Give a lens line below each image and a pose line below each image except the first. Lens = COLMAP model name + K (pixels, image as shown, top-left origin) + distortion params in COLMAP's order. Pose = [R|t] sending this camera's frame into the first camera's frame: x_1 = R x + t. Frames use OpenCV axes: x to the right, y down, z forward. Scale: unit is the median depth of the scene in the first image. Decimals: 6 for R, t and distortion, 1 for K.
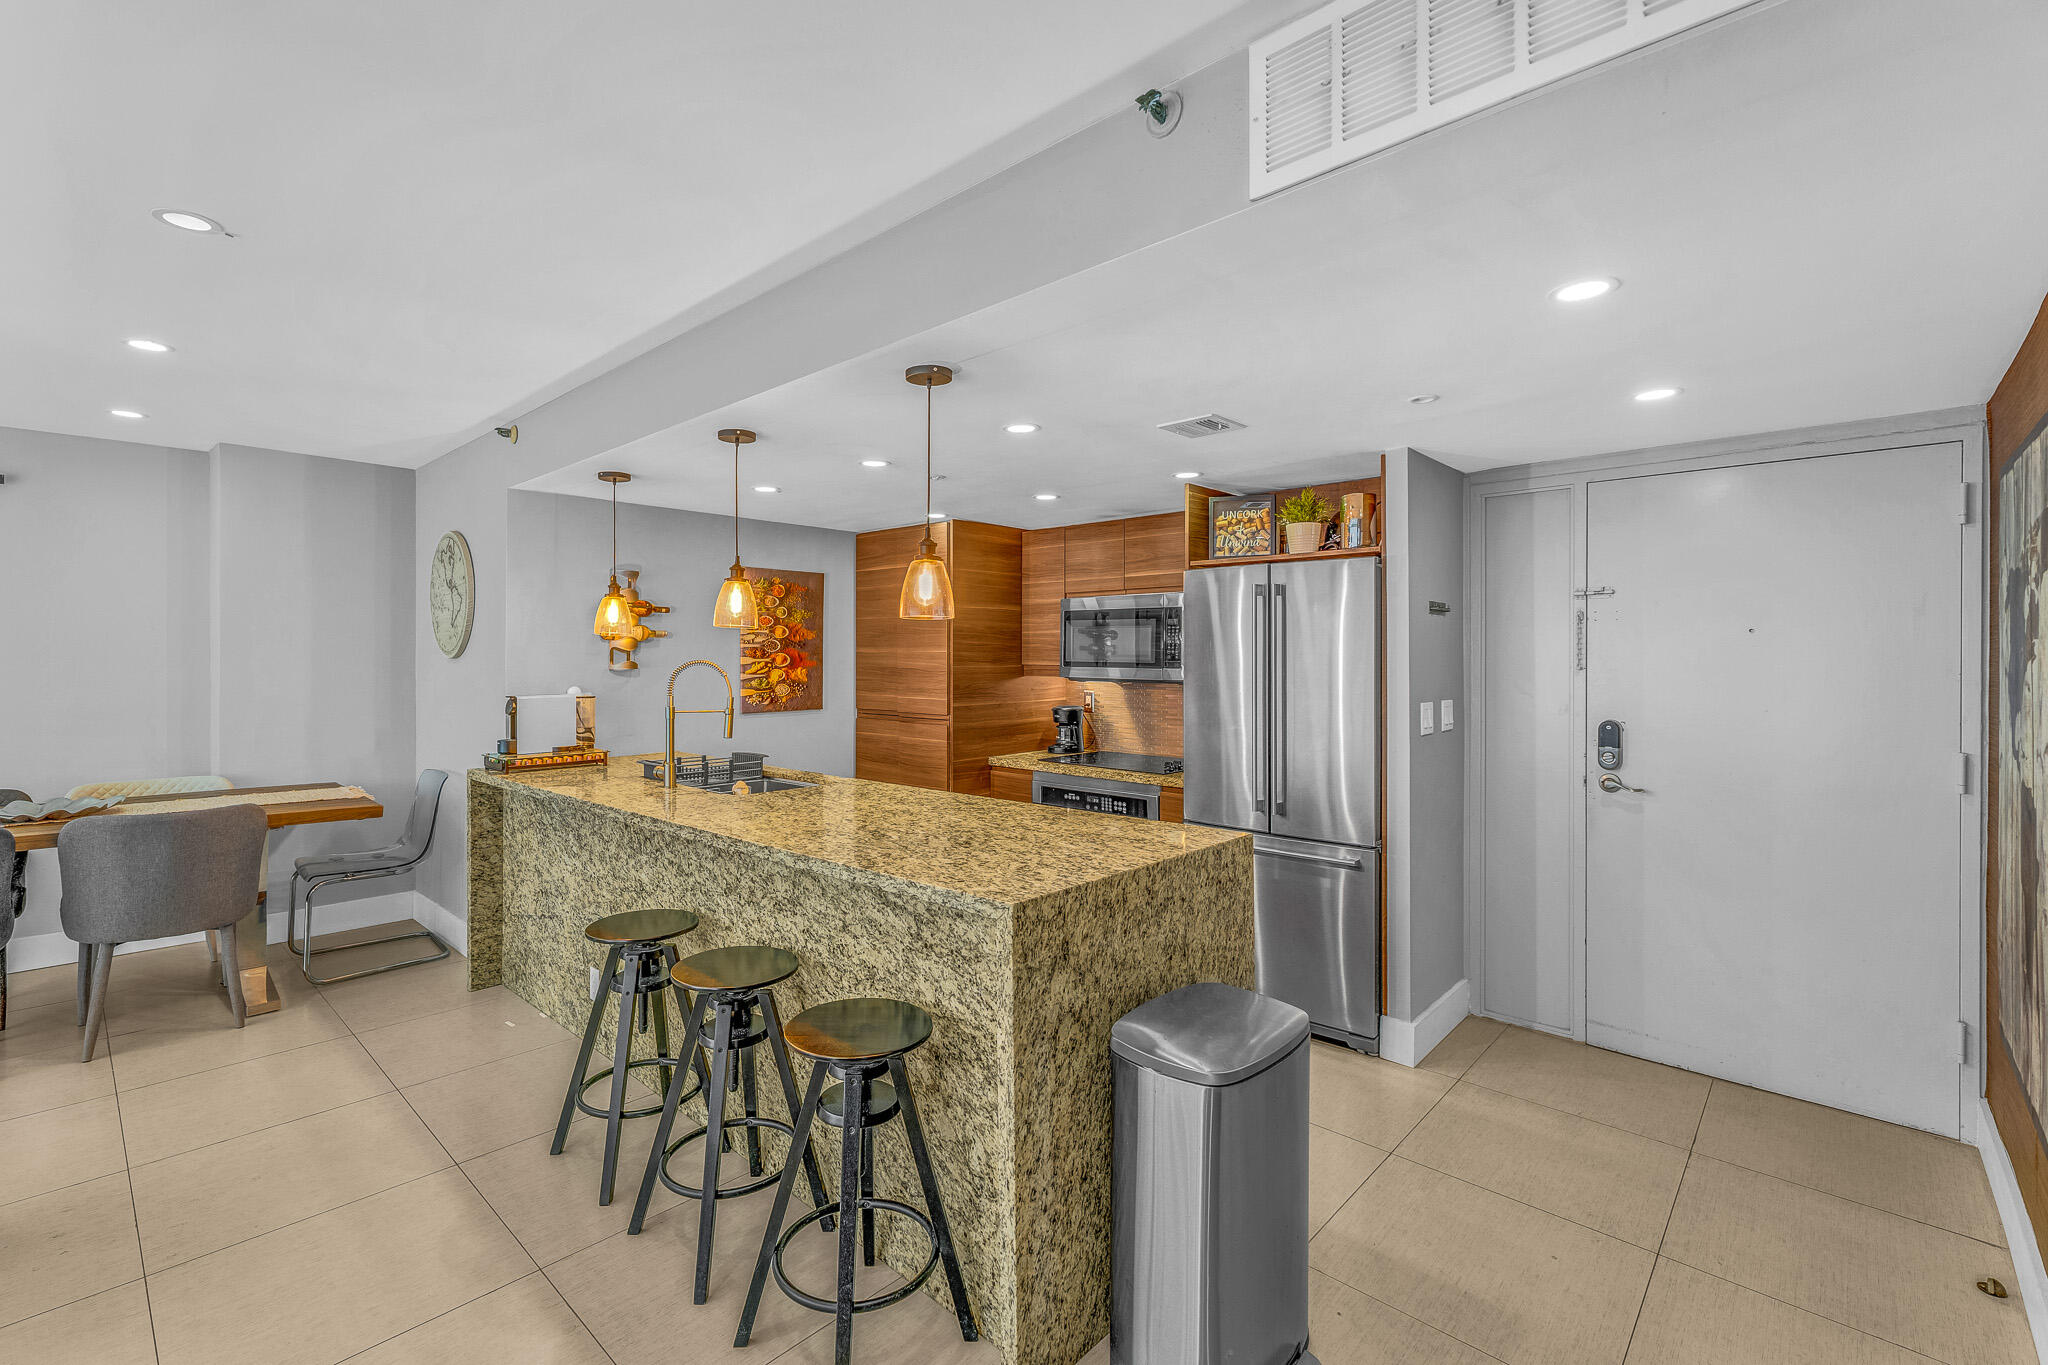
lens RADIAL K [[879.8, 0, 1020.4], [0, 879.8, 663.3], [0, 0, 1]] dist [0.005157, 0.000193]
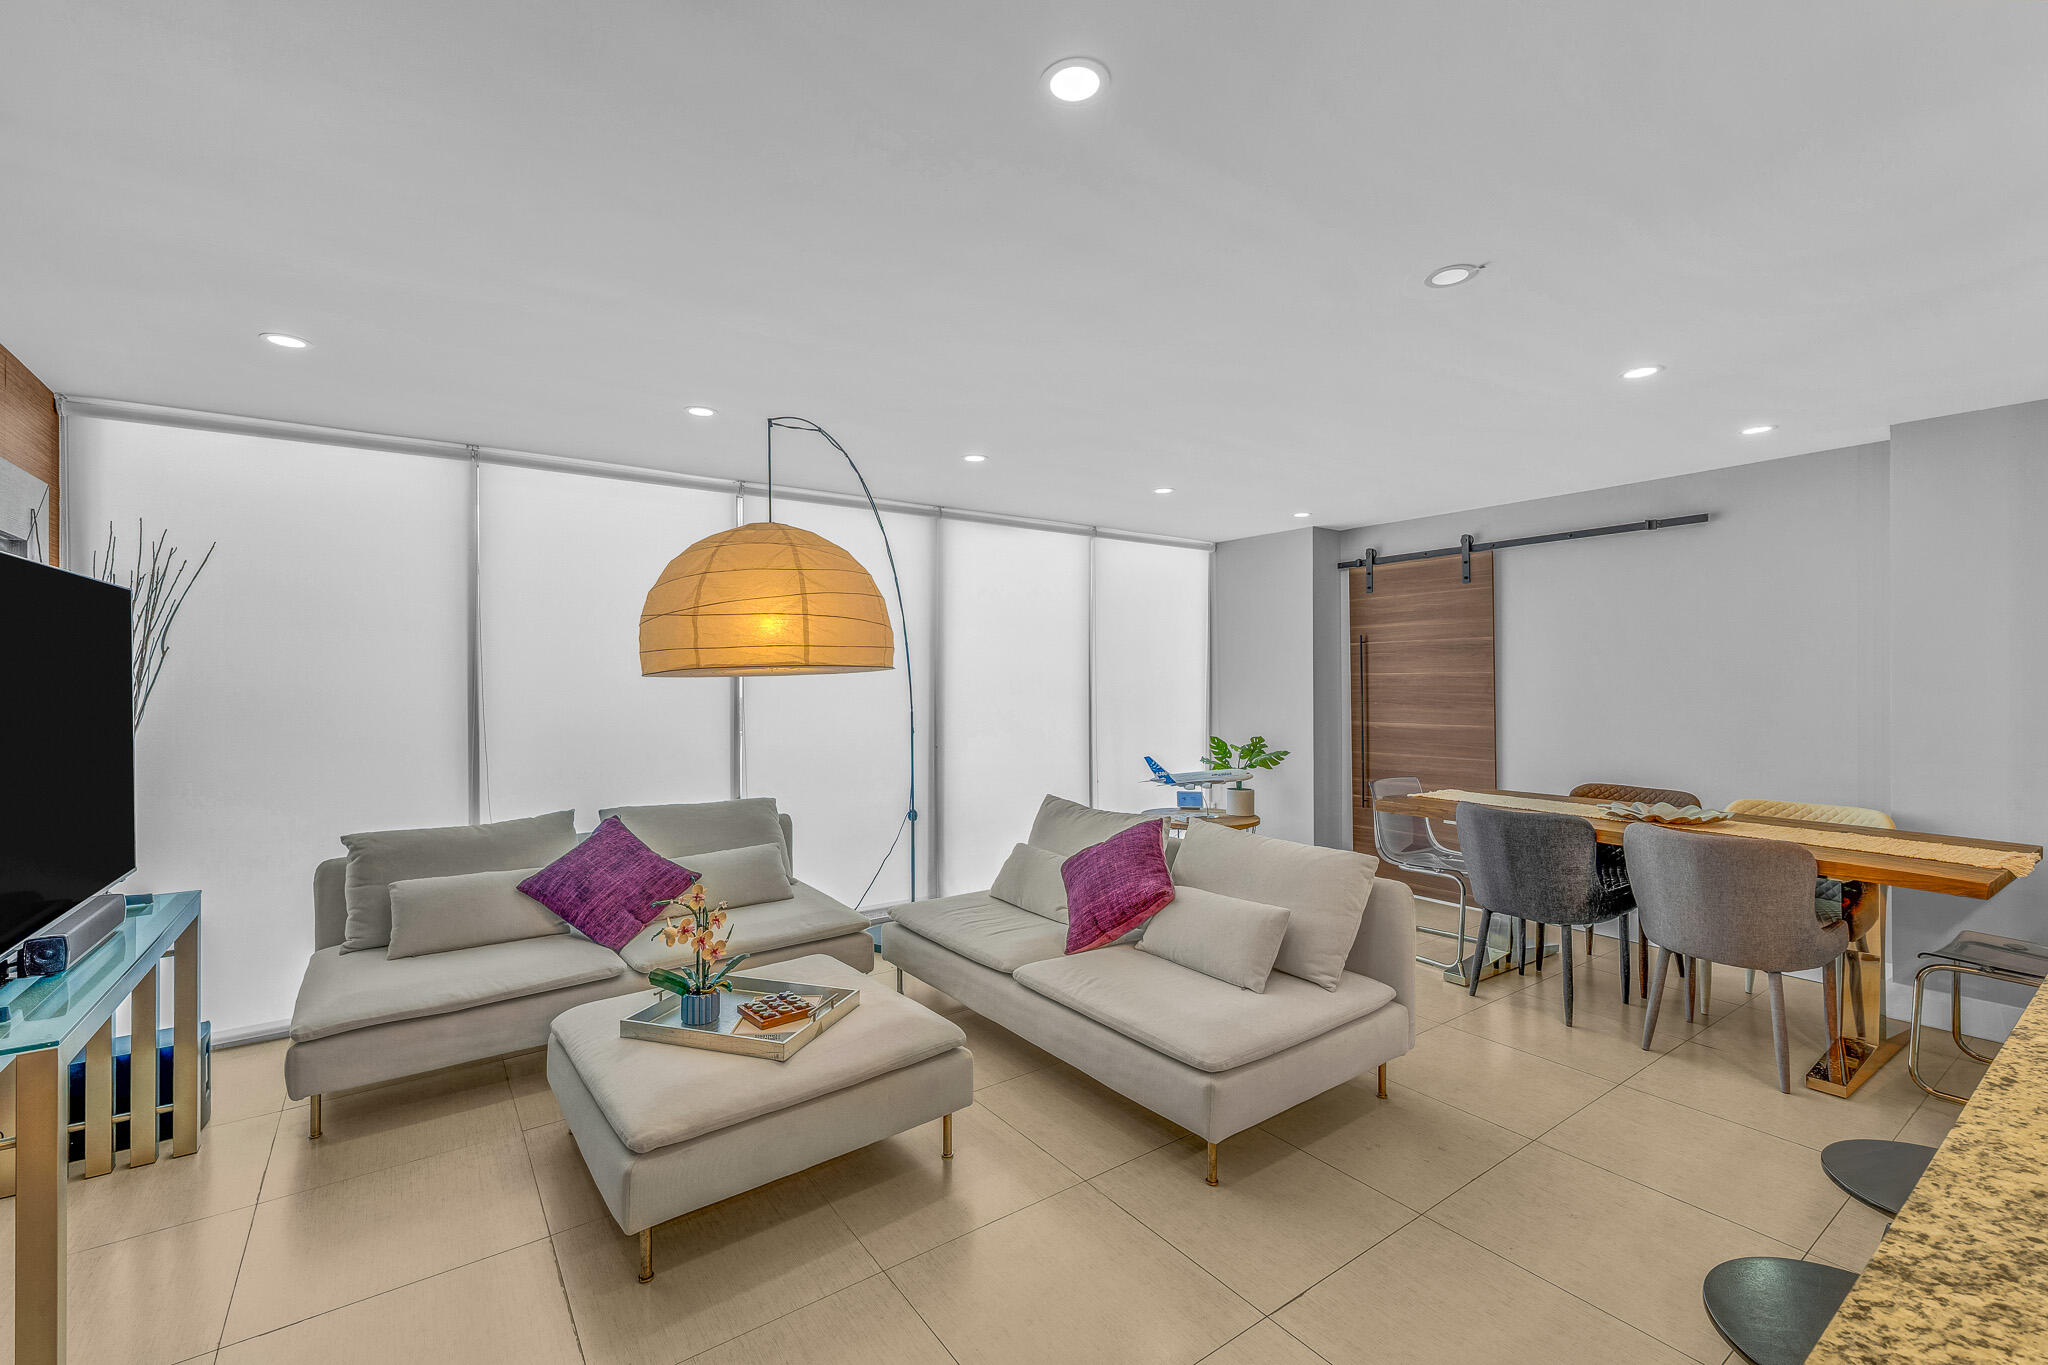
lens RADIAL K [[879.8, 0, 1016.3], [0, 879.8, 673.8], [0, 0, 1]] dist [0.005157, 0.000193]
pose [[-0.196389, -0.007632, -0.980496, 0.131323], [0.000114, 0.999970, -0.007806, -0.001028], [0.980526, -0.001645, -0.196382, 0.386639]]
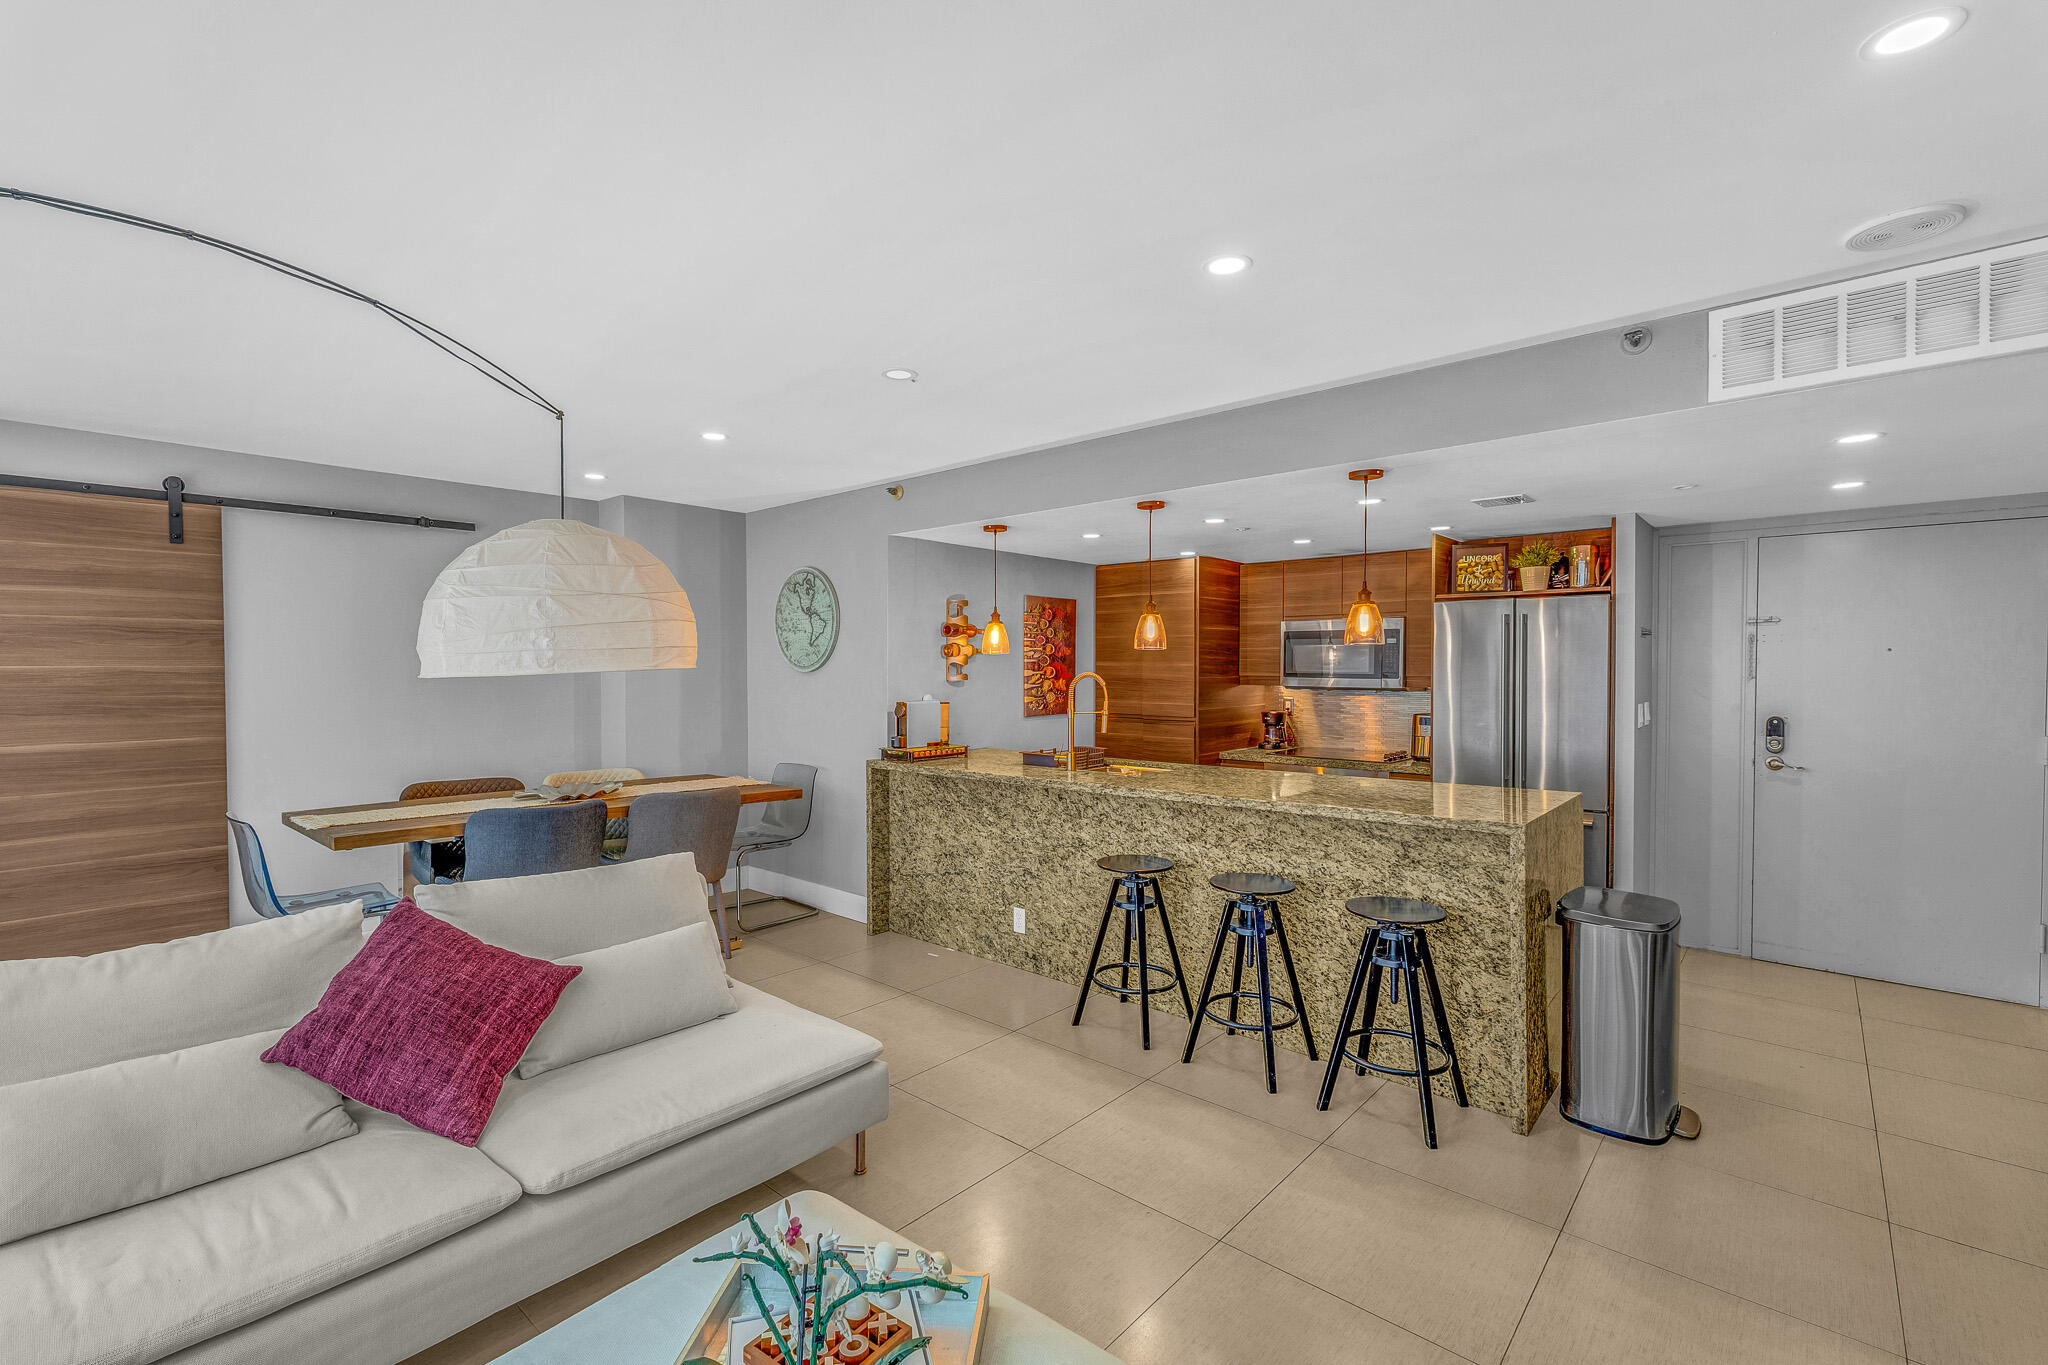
lens RADIAL K [[879.8, 0, 1034.5], [0, 879.8, 690.5], [0, 0, 1]] dist [0.005157, 0.000193]
pose [[0.999592, -0.003153, 0.028396, -0.435136], [0.002596, 0.999804, 0.019631, -0.003624], [-0.028452, -0.019550, 0.999404, -0.269146]]
